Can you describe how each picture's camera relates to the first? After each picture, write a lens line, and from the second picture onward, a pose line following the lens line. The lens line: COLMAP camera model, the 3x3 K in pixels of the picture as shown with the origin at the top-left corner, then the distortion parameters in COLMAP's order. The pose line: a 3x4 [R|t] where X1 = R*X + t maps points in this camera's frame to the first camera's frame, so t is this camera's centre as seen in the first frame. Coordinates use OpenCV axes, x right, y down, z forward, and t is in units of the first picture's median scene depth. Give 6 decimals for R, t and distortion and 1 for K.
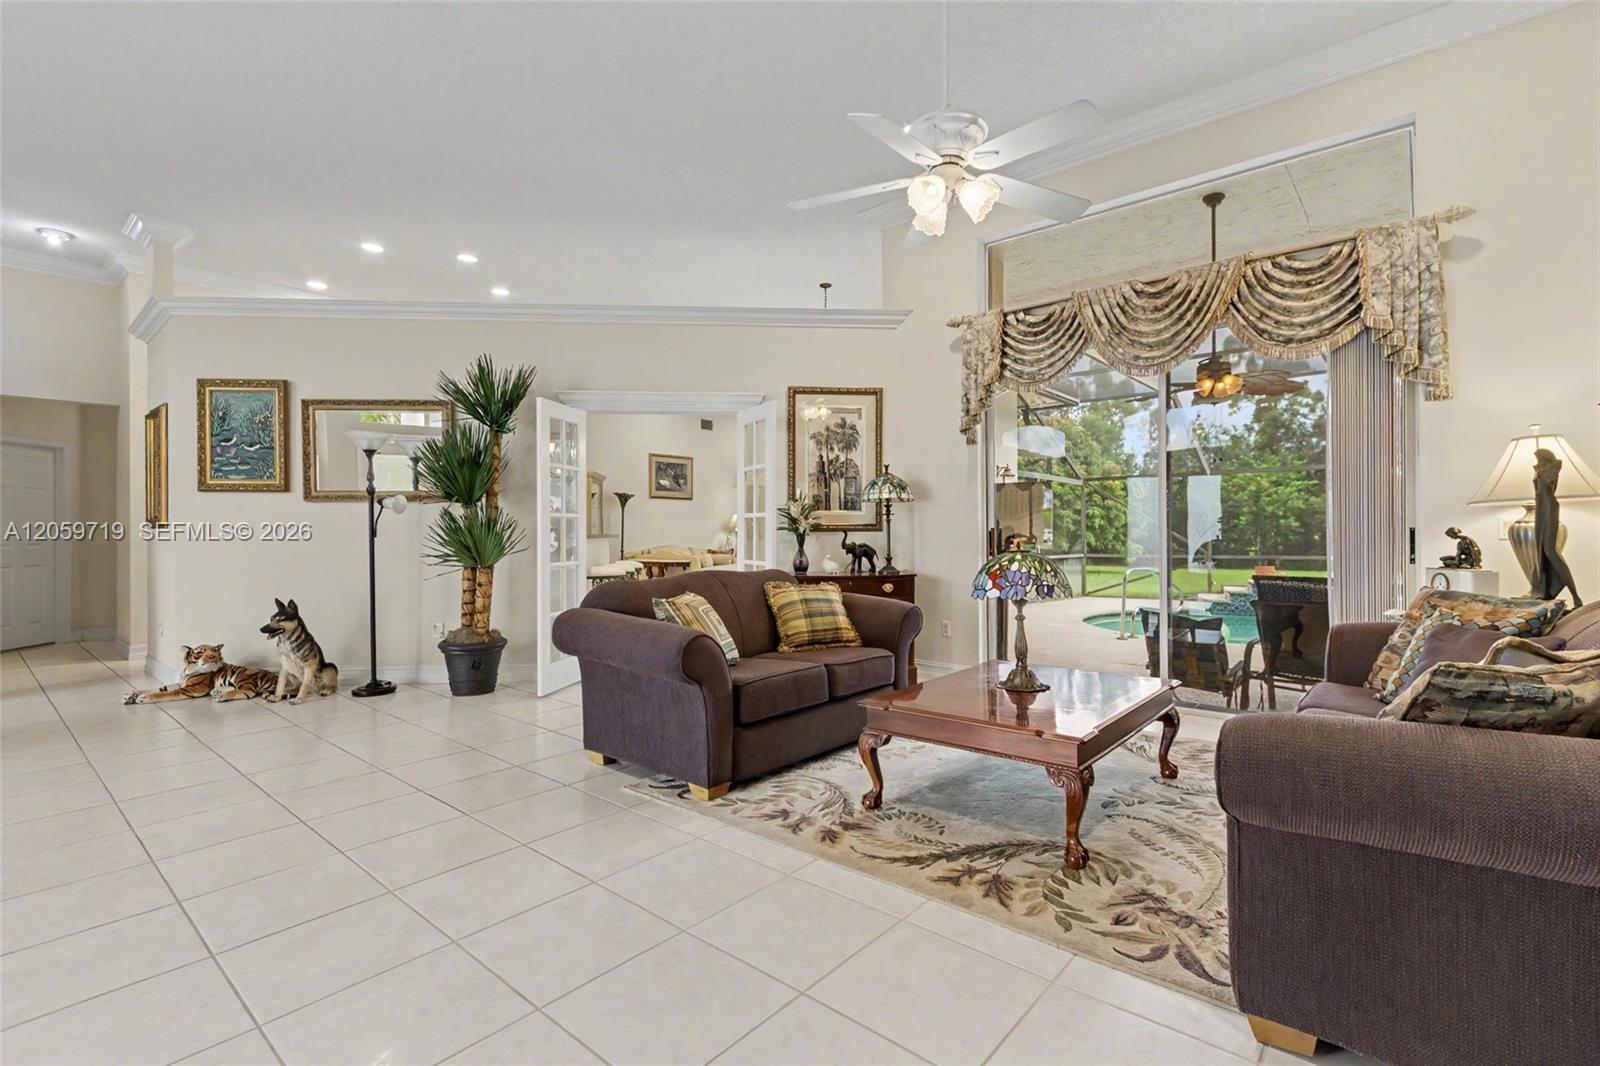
lens RADIAL K [[730.4, 0, 804.3], [0, 730.4, 530.1], [0, 0, 1]] dist [0.002627, 0.000157]
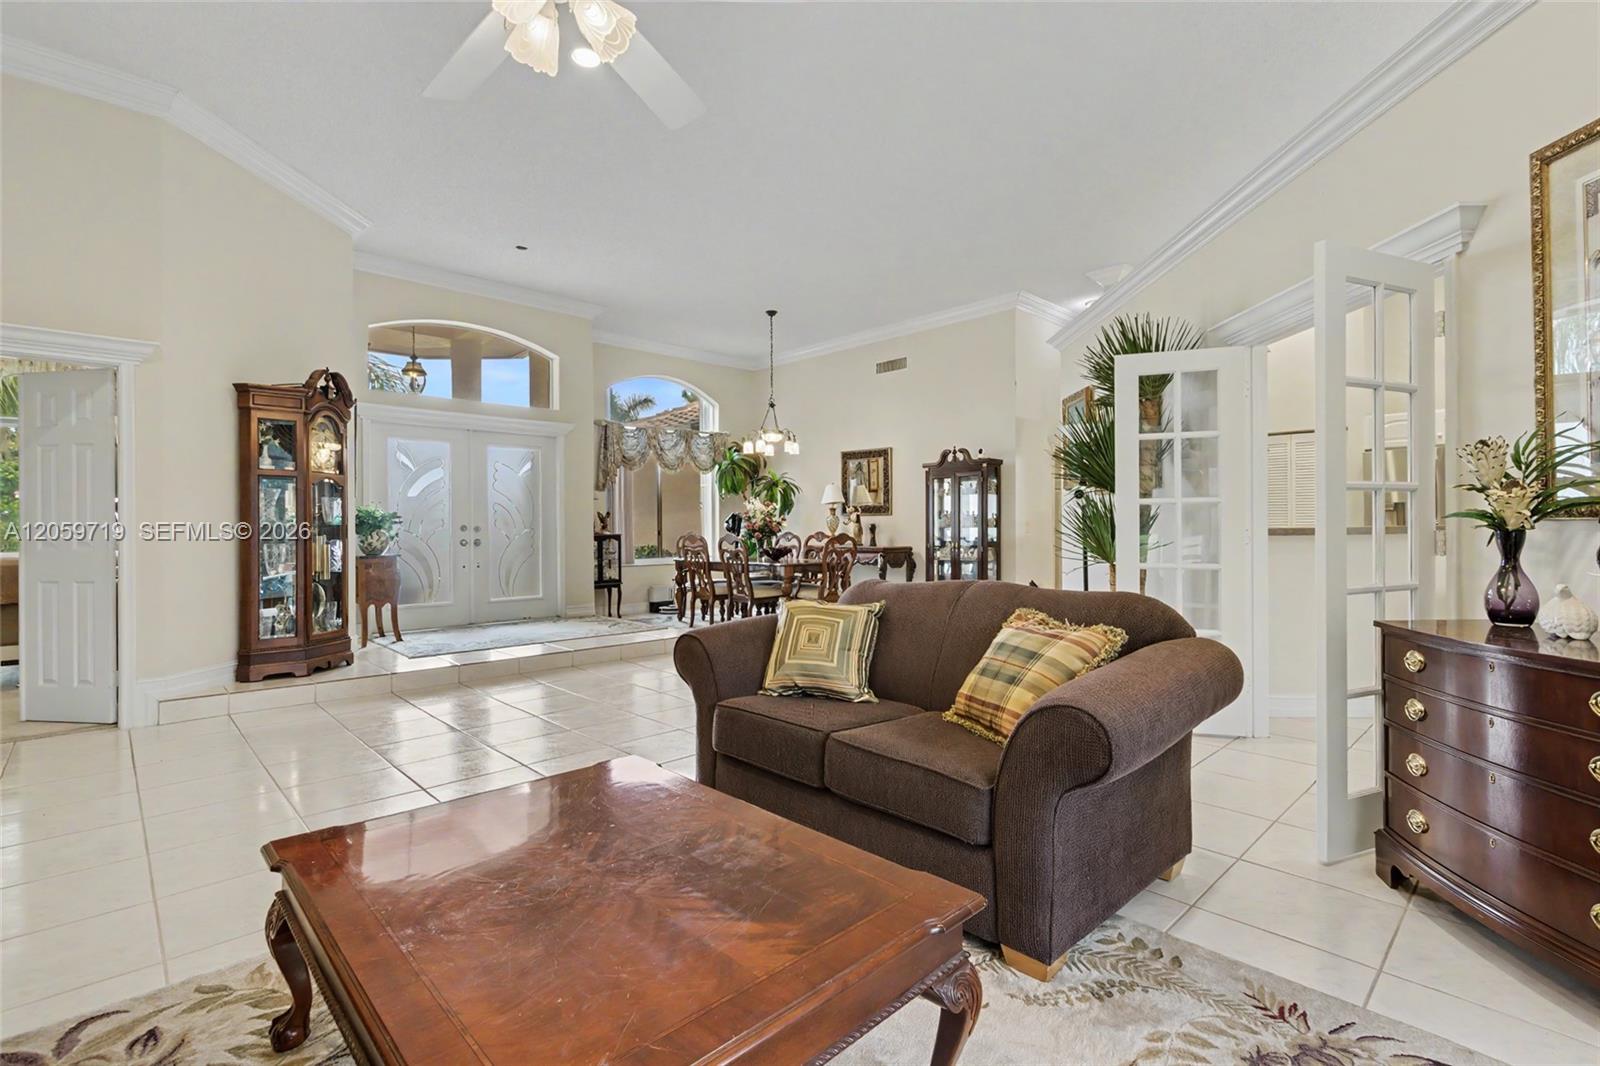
lens RADIAL K [[730.4, 0, 804.3], [0, 730.4, 530.1], [0, 0, 1]] dist [0.002627, 0.000157]
pose [[-0.098535, 0.005719, -0.995117, 0.579166], [0.010405, 0.999935, 0.004716, 0.002311], [0.995079, -0.009889, -0.098589, 0.906218]]
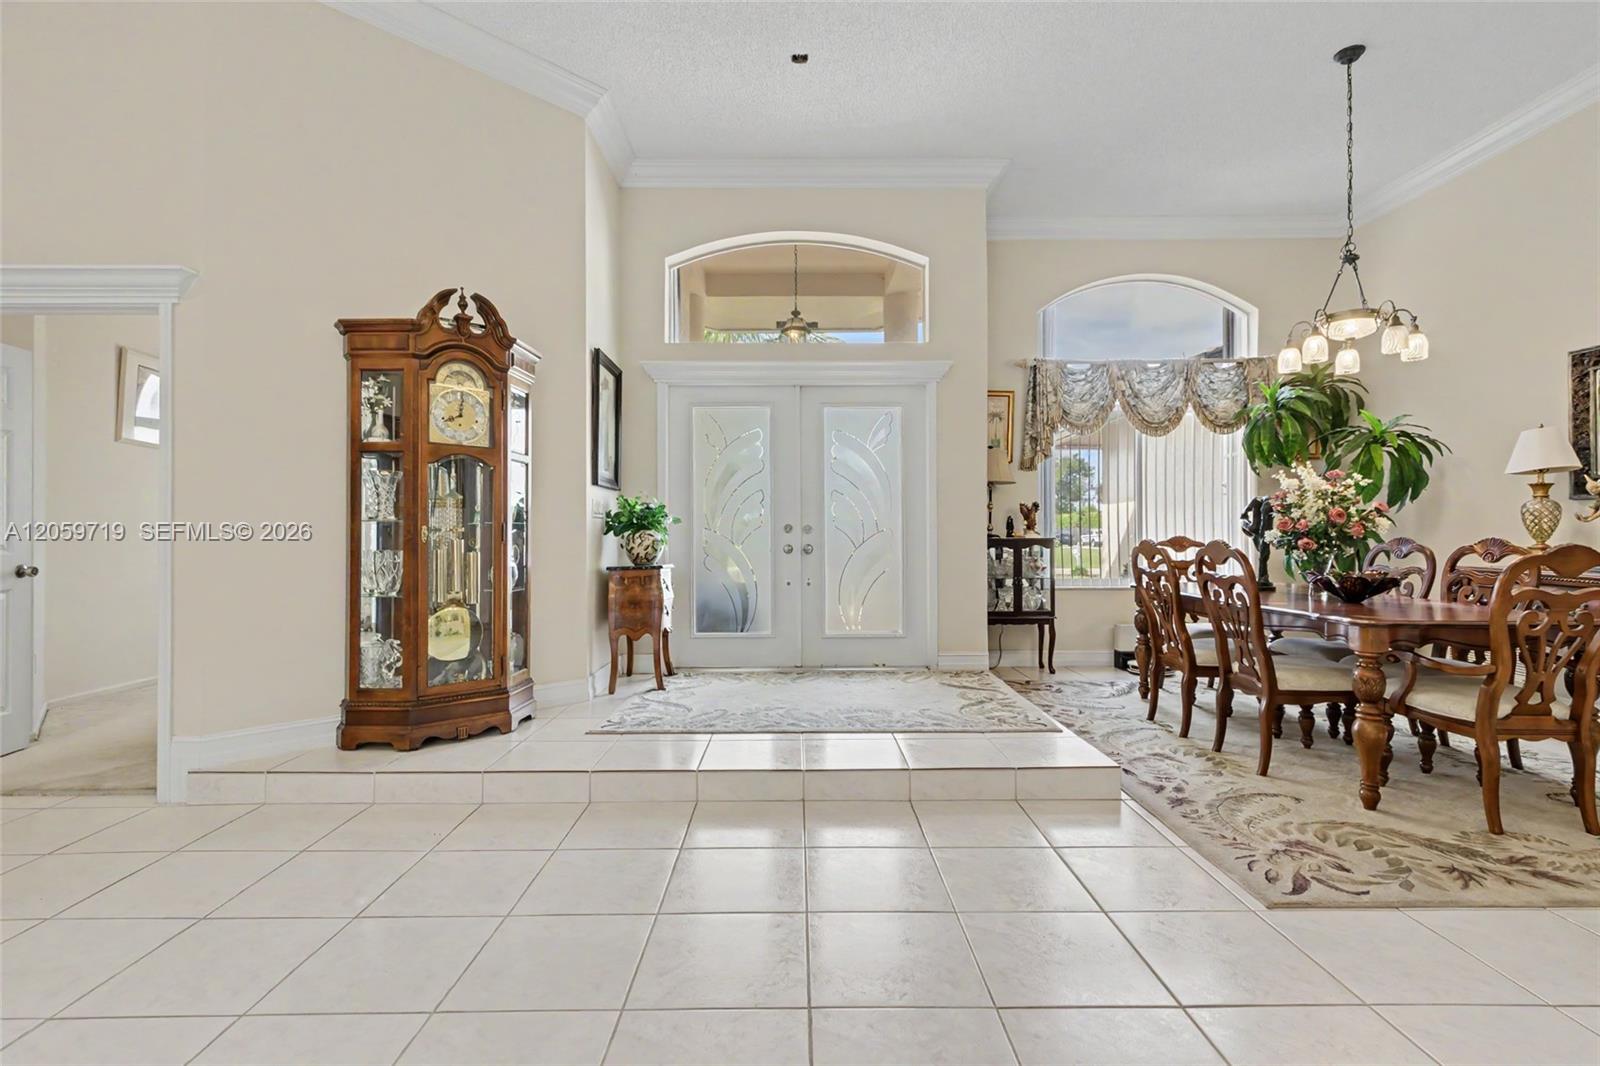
lens RADIAL K [[739.8, 0, 803.7], [0, 739.8, 530.3], [0, 0, 1]] dist [0.003177, 0.000022]
pose [[-0.751960, 0.004546, -0.659193, -0.350901], [0.007227, 0.999973, -0.001348, 0.003258], [0.659169, -0.005777, -0.751972, 0.864752]]
